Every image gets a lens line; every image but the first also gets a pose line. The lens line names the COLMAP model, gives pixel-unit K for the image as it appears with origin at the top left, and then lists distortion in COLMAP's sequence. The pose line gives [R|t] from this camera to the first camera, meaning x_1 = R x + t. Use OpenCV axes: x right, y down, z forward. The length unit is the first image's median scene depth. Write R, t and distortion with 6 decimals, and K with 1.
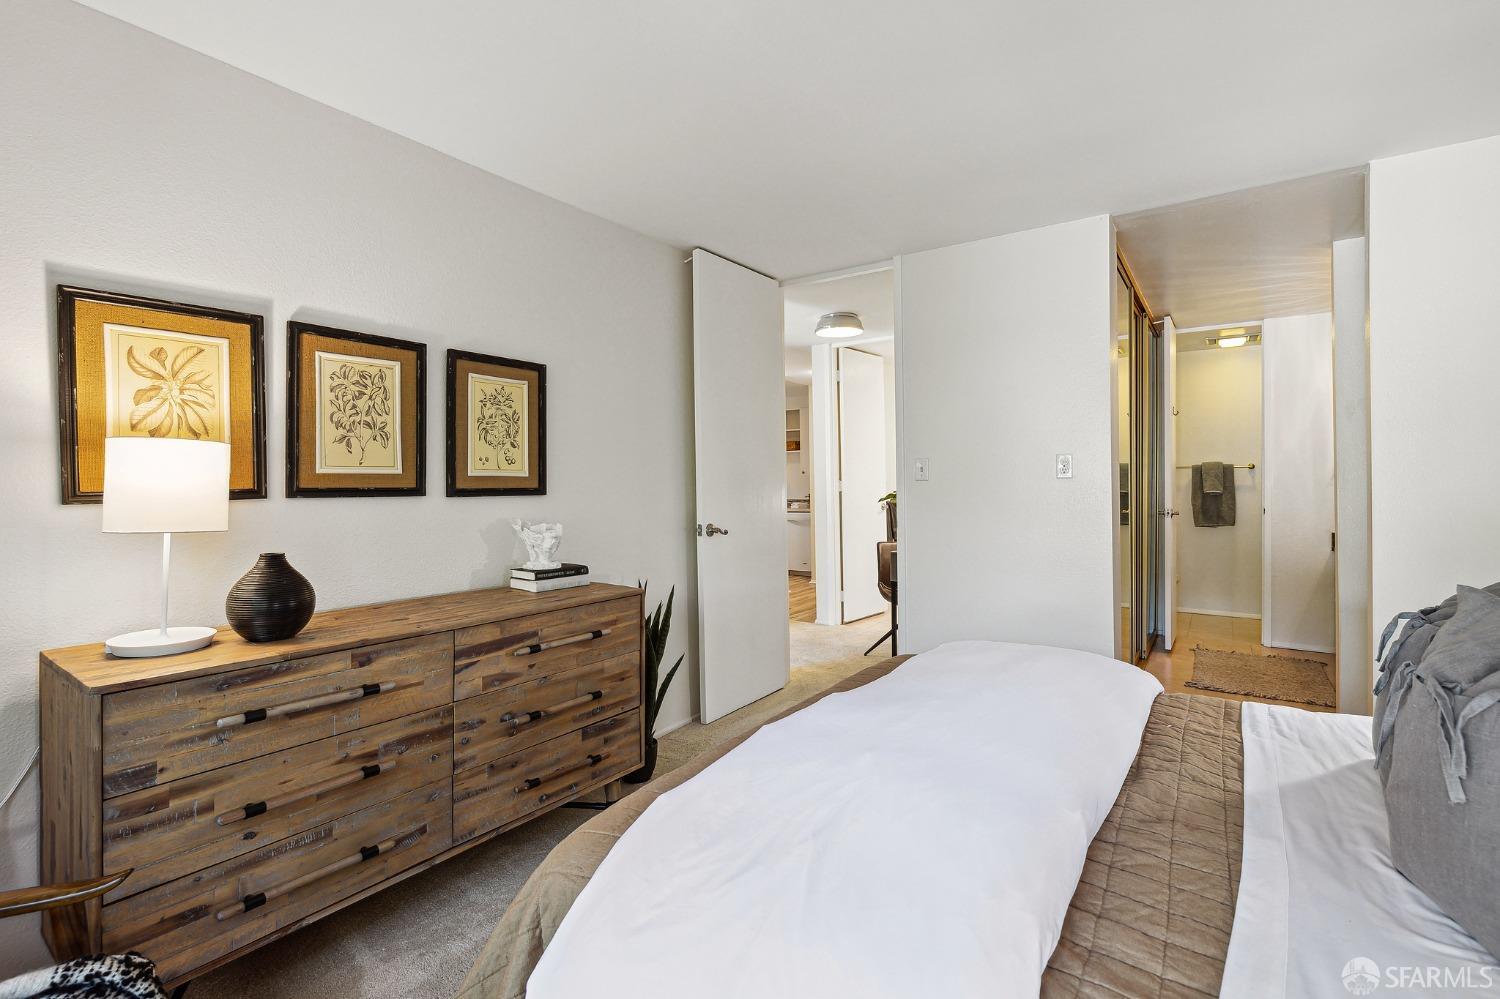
lens RADIAL K [[714.8, 0, 750.3], [0, 714.8, 485.0], [0, 0, 1]] dist [-0.003616, 0.000340]
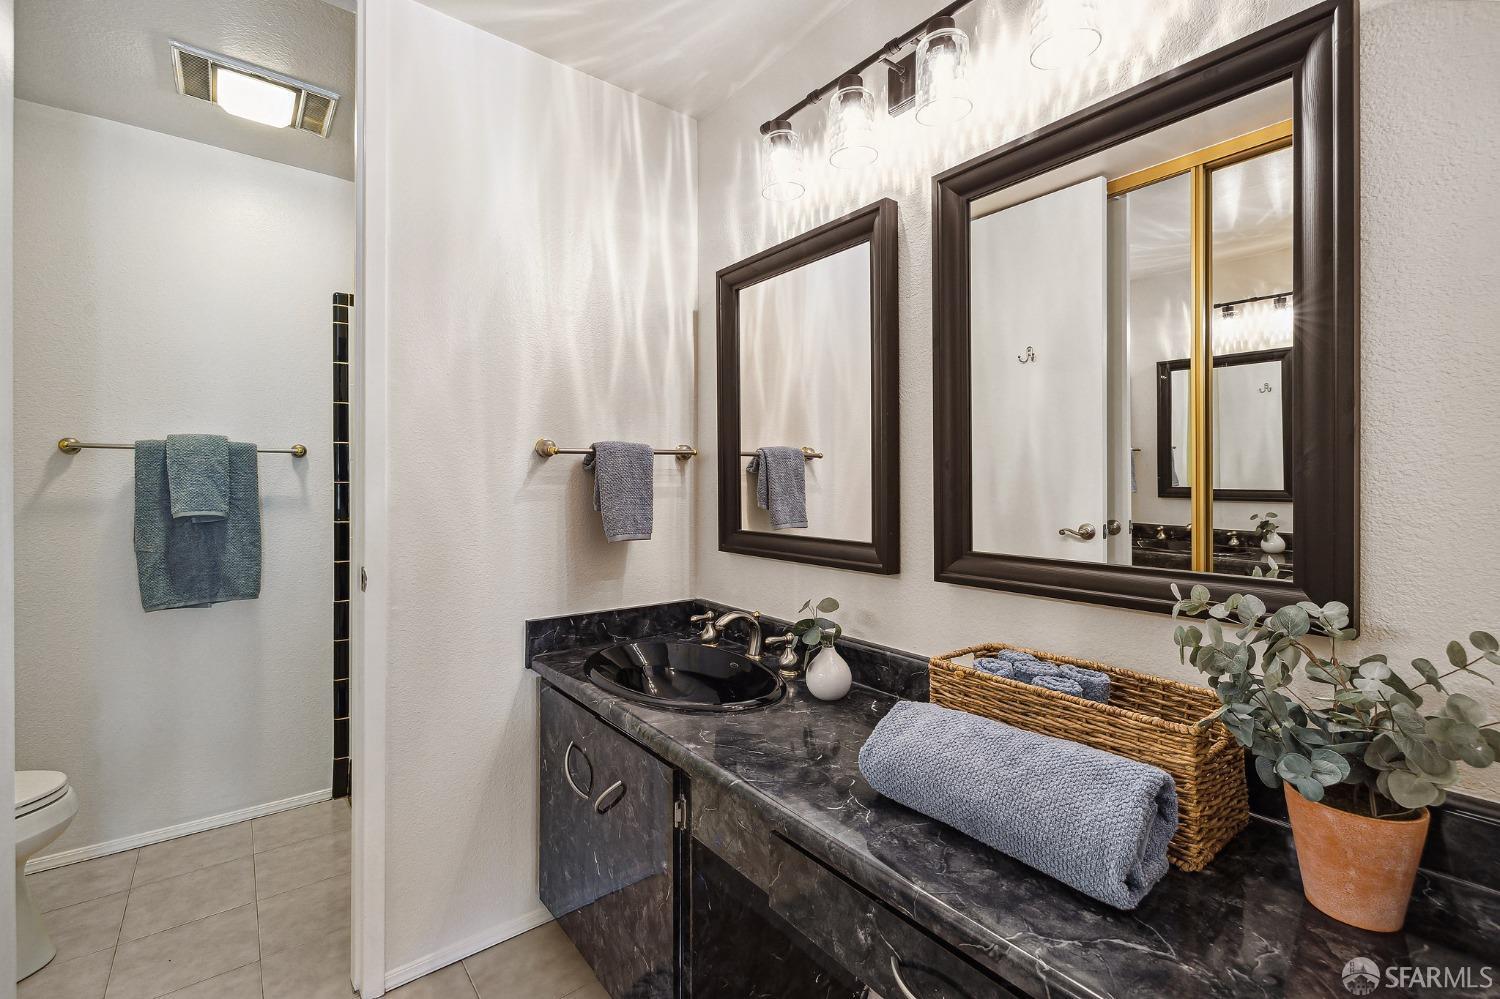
lens RADIAL K [[638.1, 0, 750.2], [0, 638.1, 494.0], [0, 0, 1]] dist [-0.009081, -0.000052]
pose [[0.294782, -0.009545, 0.955517, 1.049976], [0.000042, 0.999950, 0.009976, -0.011153], [-0.955565, -0.002901, 0.294768, 1.577540]]
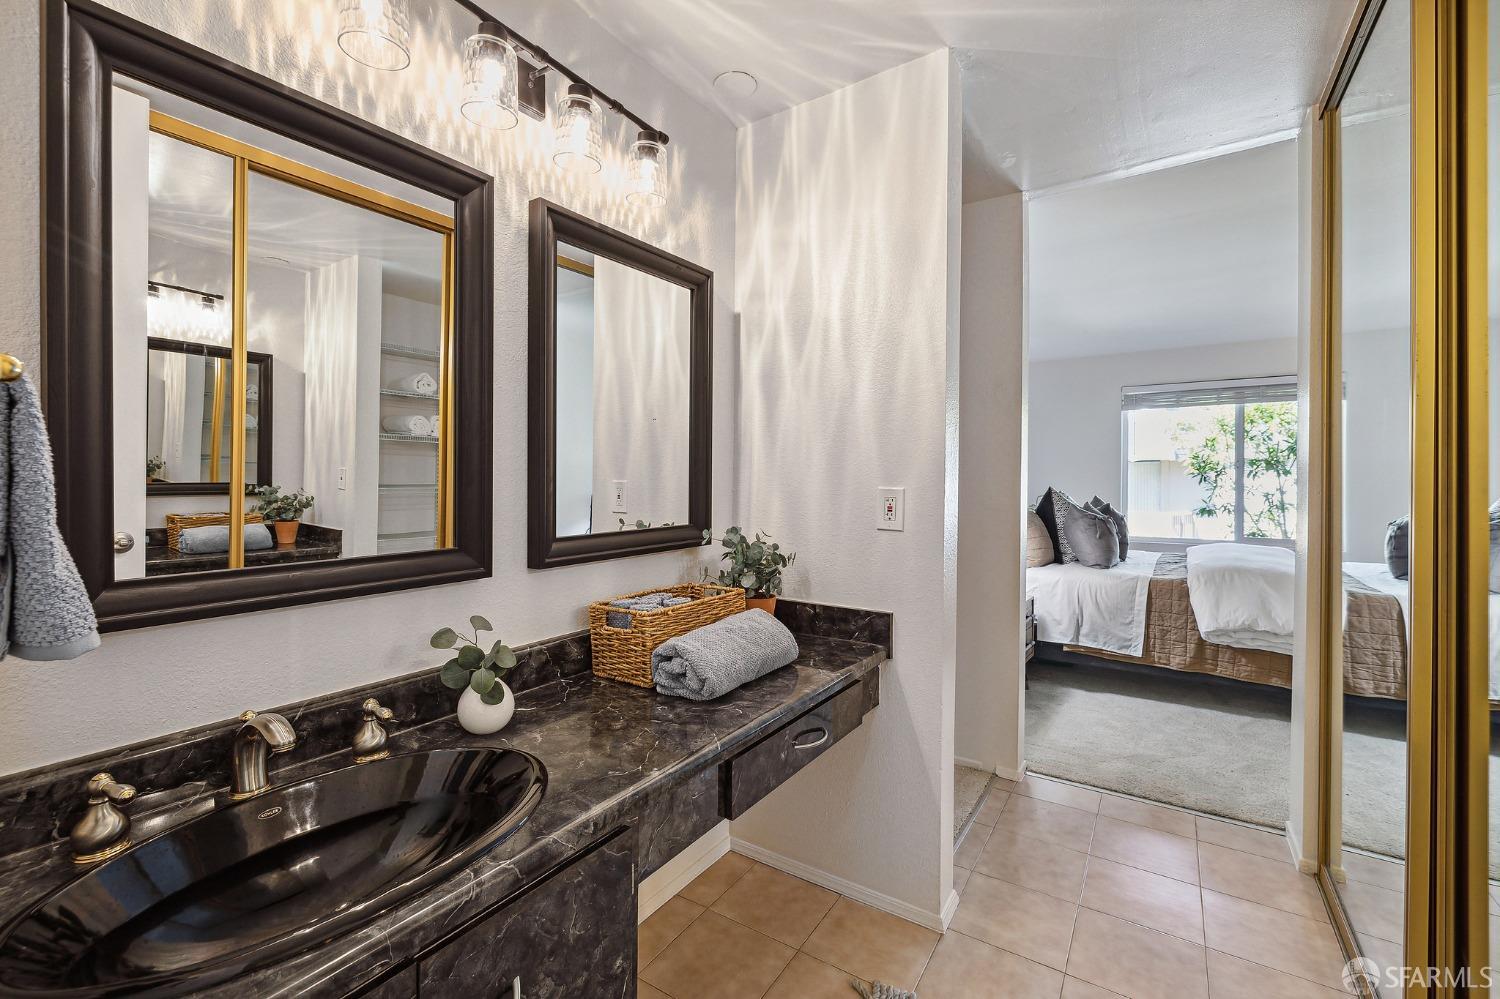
lens RADIAL K [[642.6, 0, 745.8], [0, 642.6, 483.7], [0, 0, 1]] dist [0.000531, -0.000115]
pose [[-0.999931, 0.005055, -0.010563, 1.434413], [0.004928, 0.999916, 0.011994, -0.017322], [0.010623, 0.011941, -0.999872, 2.192558]]
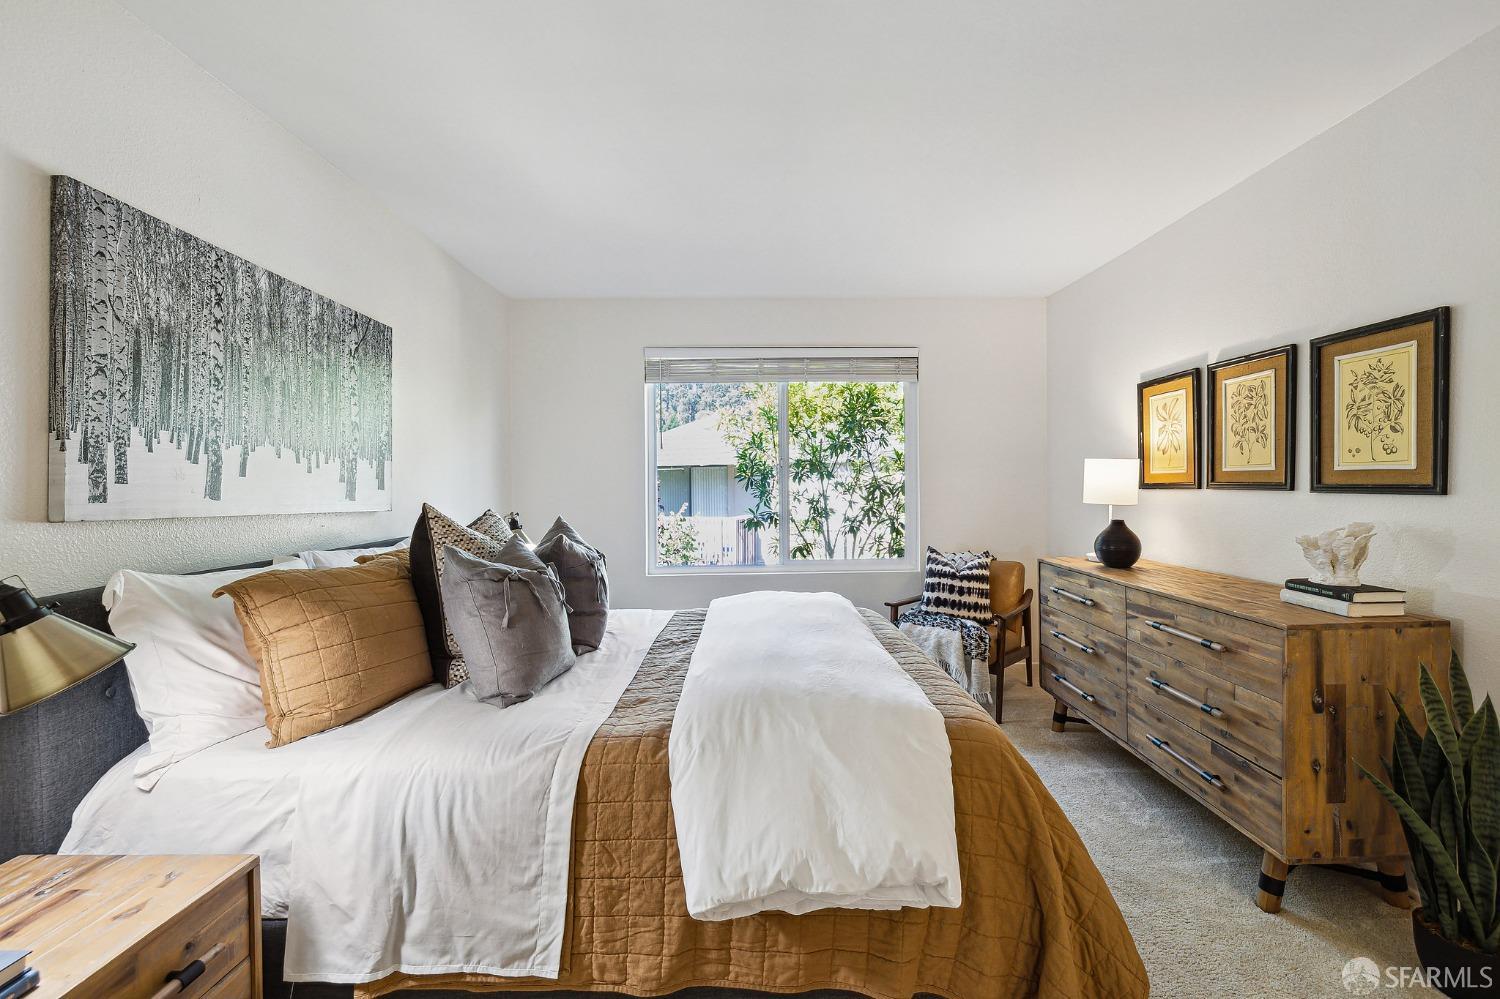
lens RADIAL K [[644.0, 0, 781.2], [0, 644.0, 487.9], [0, 0, 1]] dist [-0.001118, -0.000559]
pose [[-0.796347, 0.016821, -0.604606, 0.705226], [0.010028, 0.999843, 0.014610, -0.009588], [0.604757, 0.005572, -0.796390, 1.295676]]
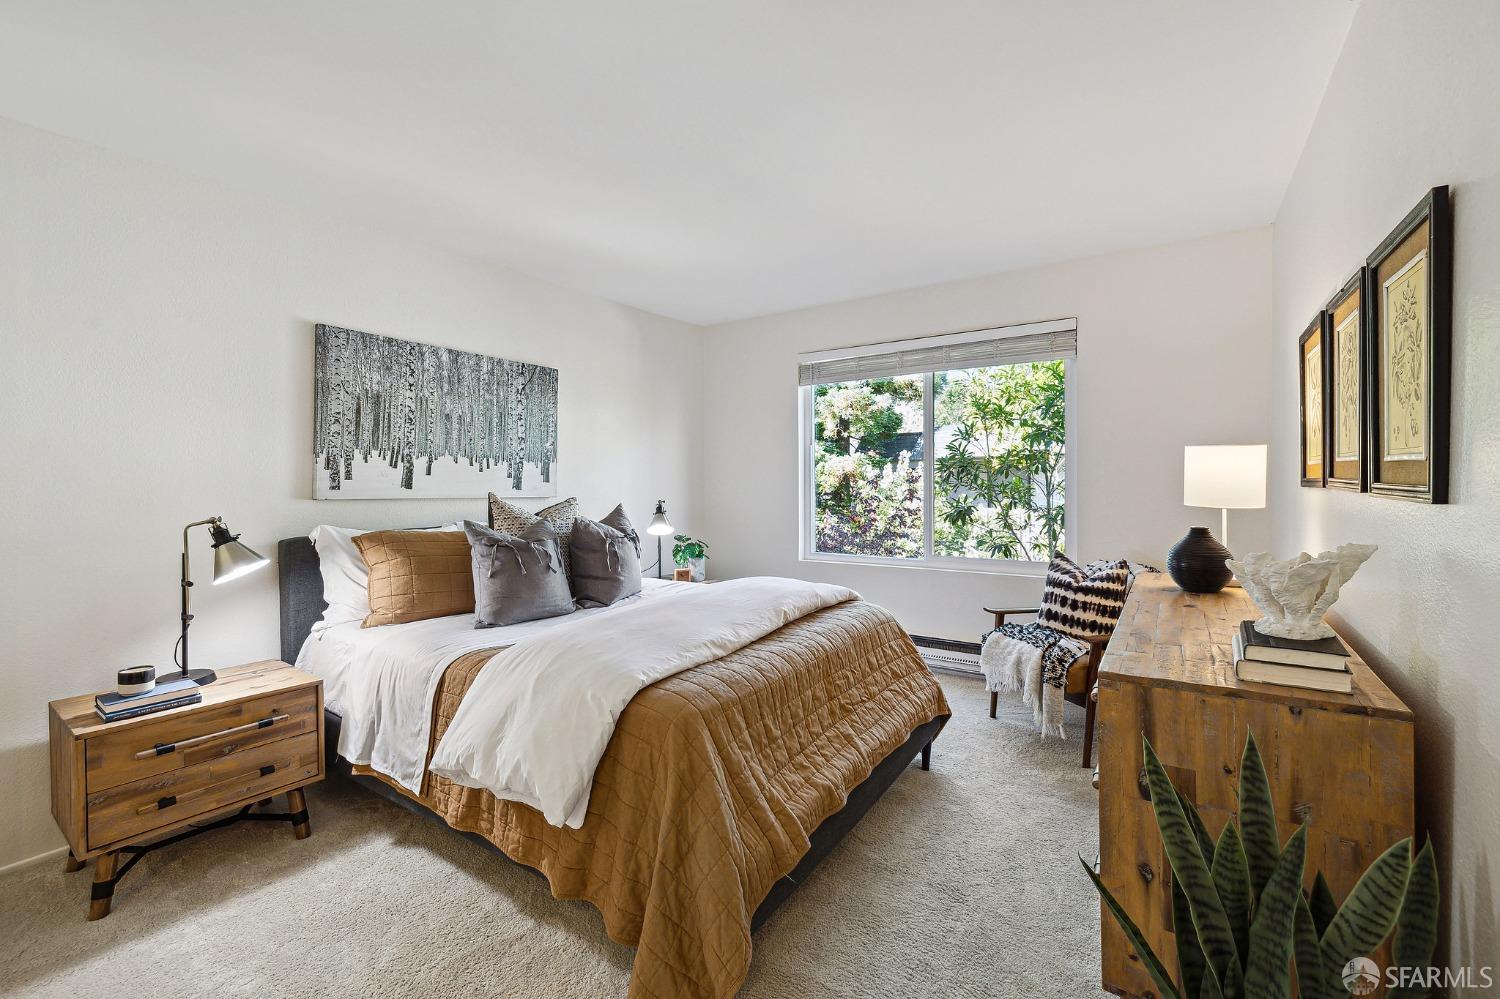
lens RADIAL K [[642.2, 0, 758.0], [0, 642.2, 478.3], [0, 0, 1]] dist [-0.000835, -0.000217]
pose [[-0.999593, 0.015634, -0.023882, 0.129769], [0.015459, 0.999852, 0.007497, -0.011178], [0.023996, 0.007125, -0.999687, 1.594346]]
